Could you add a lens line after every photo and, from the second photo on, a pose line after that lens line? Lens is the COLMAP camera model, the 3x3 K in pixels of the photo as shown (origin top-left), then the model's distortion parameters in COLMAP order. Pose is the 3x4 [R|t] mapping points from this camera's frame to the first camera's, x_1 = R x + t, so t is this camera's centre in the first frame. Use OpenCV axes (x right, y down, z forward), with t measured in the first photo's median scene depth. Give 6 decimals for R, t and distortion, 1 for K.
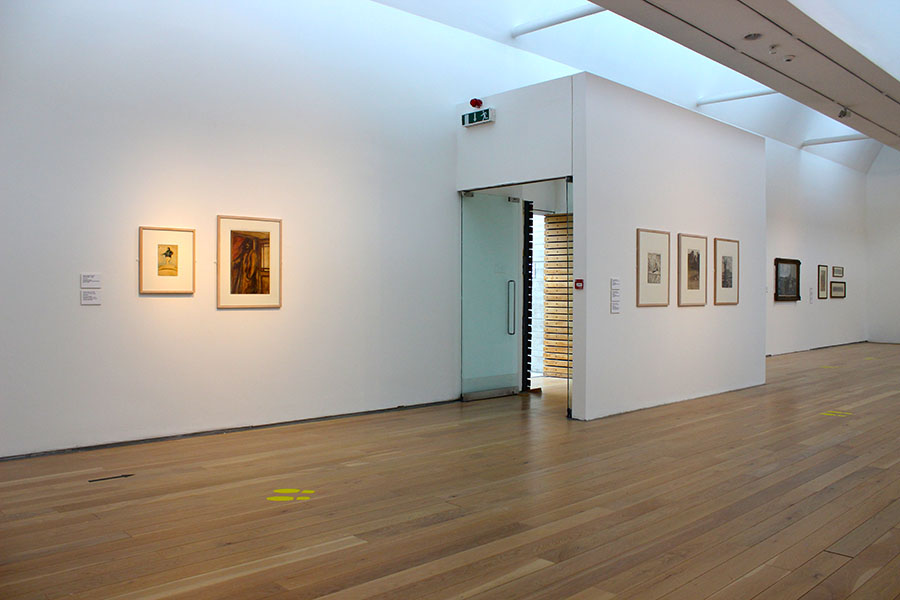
lens RADIAL K [[750.0, 0, 450.0], [0, 750.0, 300.0], [0, 0, 1]] dist [-0.173472, 0.160456]
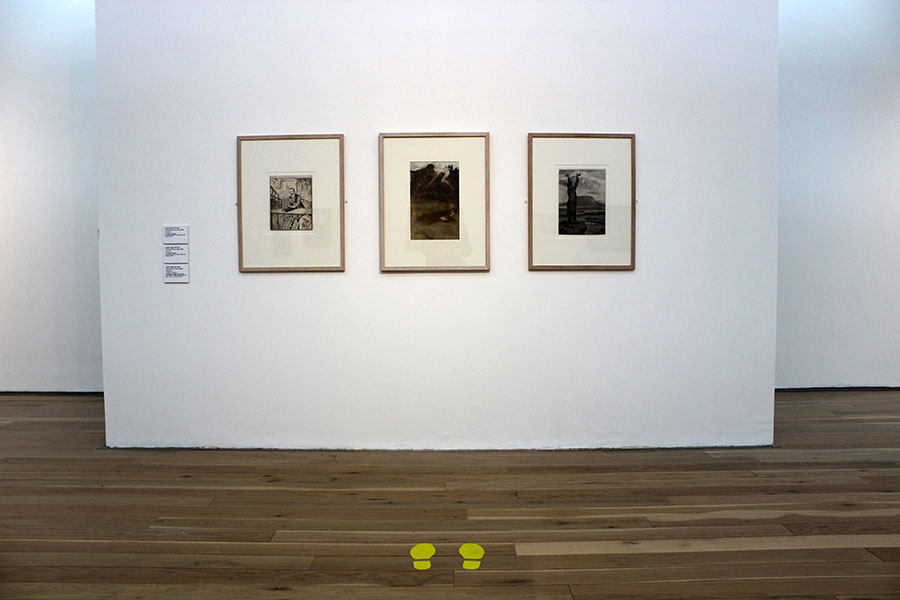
lens RADIAL K [[750.0, 0, 450.0], [0, 750.0, 300.0], [0, 0, 1]] dist [-0.173472, 0.160456]
pose [[0.727736, 0.035925, -0.684916, 0.868606], [-0.000032, 0.998629, 0.052346, 0.000483], [0.685858, -0.038072, 0.726739, 0.783164]]
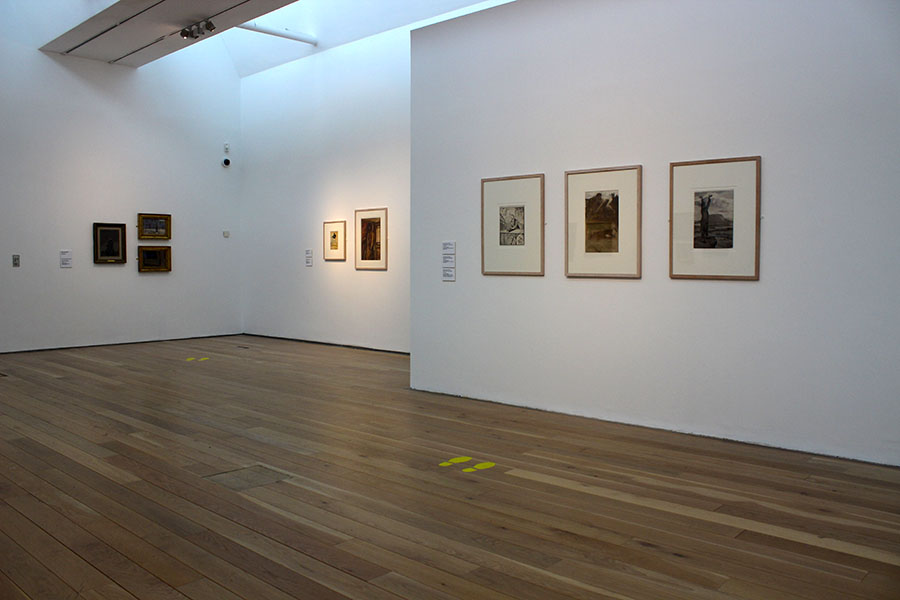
lens RADIAL K [[750.0, 0, 450.0], [0, 750.0, 300.0], [0, 0, 1]] dist [-0.173472, 0.160456]
pose [[0.072402, 0.050089, -0.996117, 1.218531], [-0.011245, 0.998716, 0.049403, -0.004155], [0.997312, 0.007624, 0.072873, 1.022640]]
